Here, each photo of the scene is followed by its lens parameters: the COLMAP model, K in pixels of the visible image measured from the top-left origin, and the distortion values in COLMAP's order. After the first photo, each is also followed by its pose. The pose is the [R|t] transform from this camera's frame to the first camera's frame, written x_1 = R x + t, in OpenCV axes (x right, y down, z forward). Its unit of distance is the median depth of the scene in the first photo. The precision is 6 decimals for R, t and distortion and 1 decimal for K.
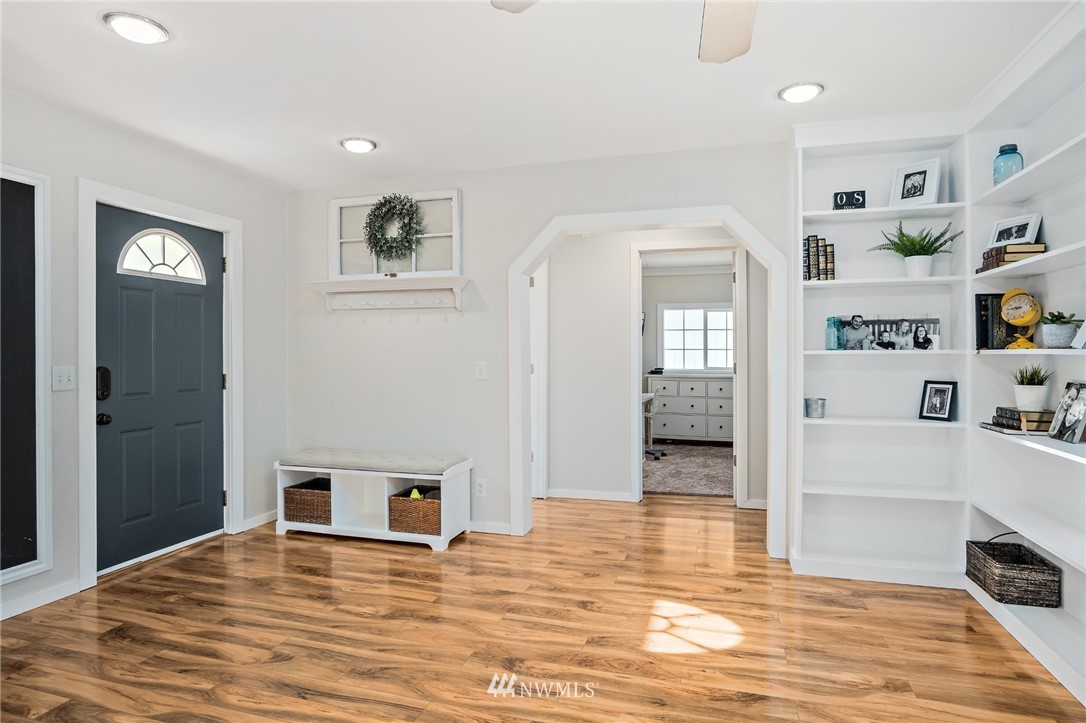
lens RADIAL K [[593.7, 0, 543.0], [0, 593.7, 361.5], [0, 0, 1]] dist [-0.002053, -0.000045]
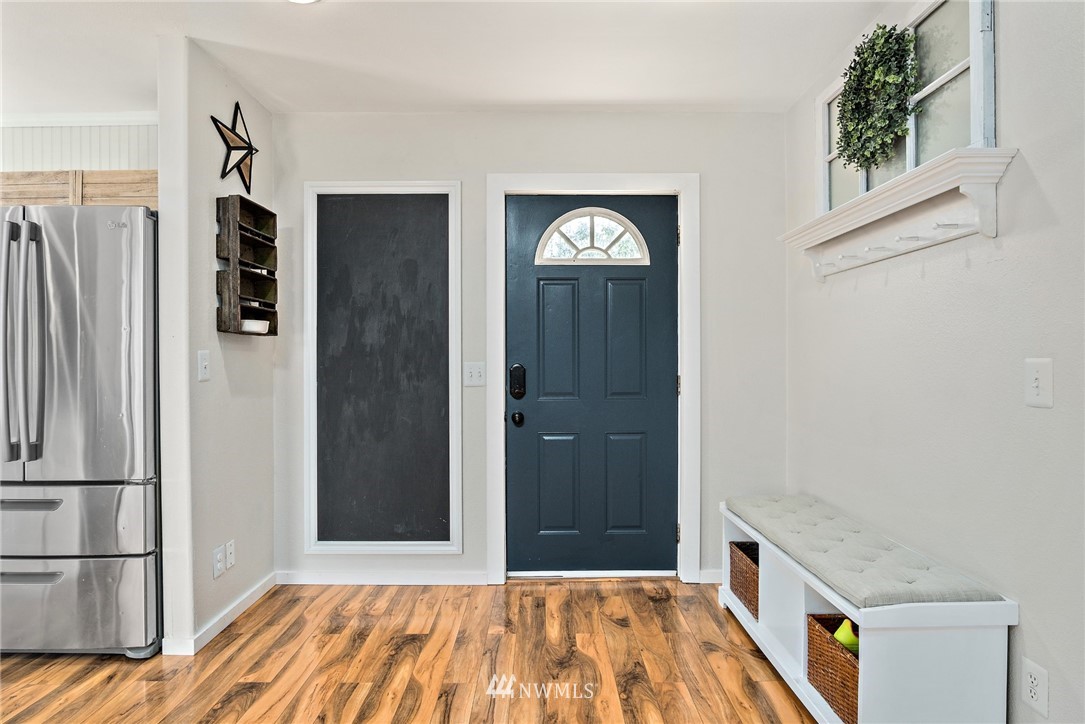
lens RADIAL K [[608.3, 0, 542.5], [0, 608.3, 362.0], [0, 0, 1]] dist [-0.014734, 0.001091]
pose [[0.287285, 0.003023, -0.957840, 0.207958], [-0.003703, 0.999991, 0.002045, 0.003627], [0.957838, 0.002960, 0.287293, 0.686844]]
